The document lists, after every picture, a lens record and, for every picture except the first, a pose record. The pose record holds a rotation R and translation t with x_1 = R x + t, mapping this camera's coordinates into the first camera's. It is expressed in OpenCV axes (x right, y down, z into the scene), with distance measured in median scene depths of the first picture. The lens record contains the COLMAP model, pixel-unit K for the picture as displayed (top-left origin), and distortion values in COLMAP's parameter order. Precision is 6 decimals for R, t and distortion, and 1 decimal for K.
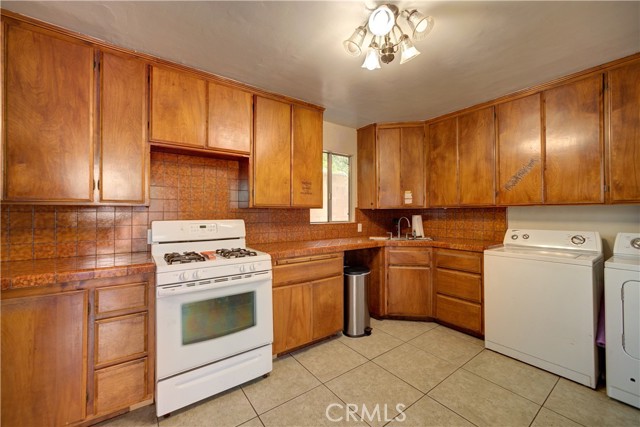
lens RADIAL K [[252.8, 0, 318.9], [0, 252.8, 211.2], [0, 0, 1]] dist [-0.001403, 0.000427]
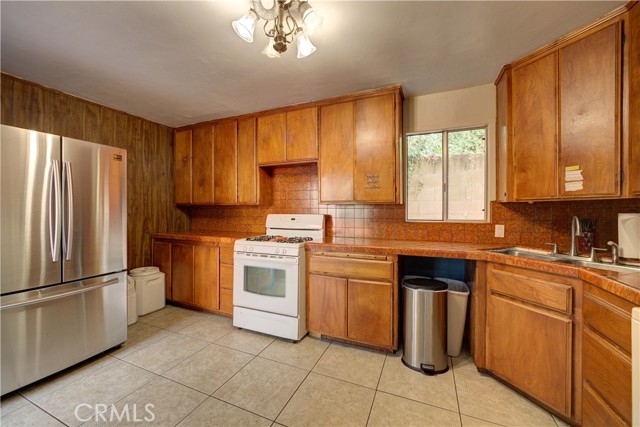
lens RADIAL K [[252.8, 0, 318.8], [0, 252.8, 211.8], [0, 0, 1]] dist [-0.001403, 0.000427]
pose [[0.512540, 0.009465, -0.858611, 0.728808], [0.006776, 0.999864, 0.015067, 0.002682], [0.858637, -0.013541, 0.512406, 0.392598]]
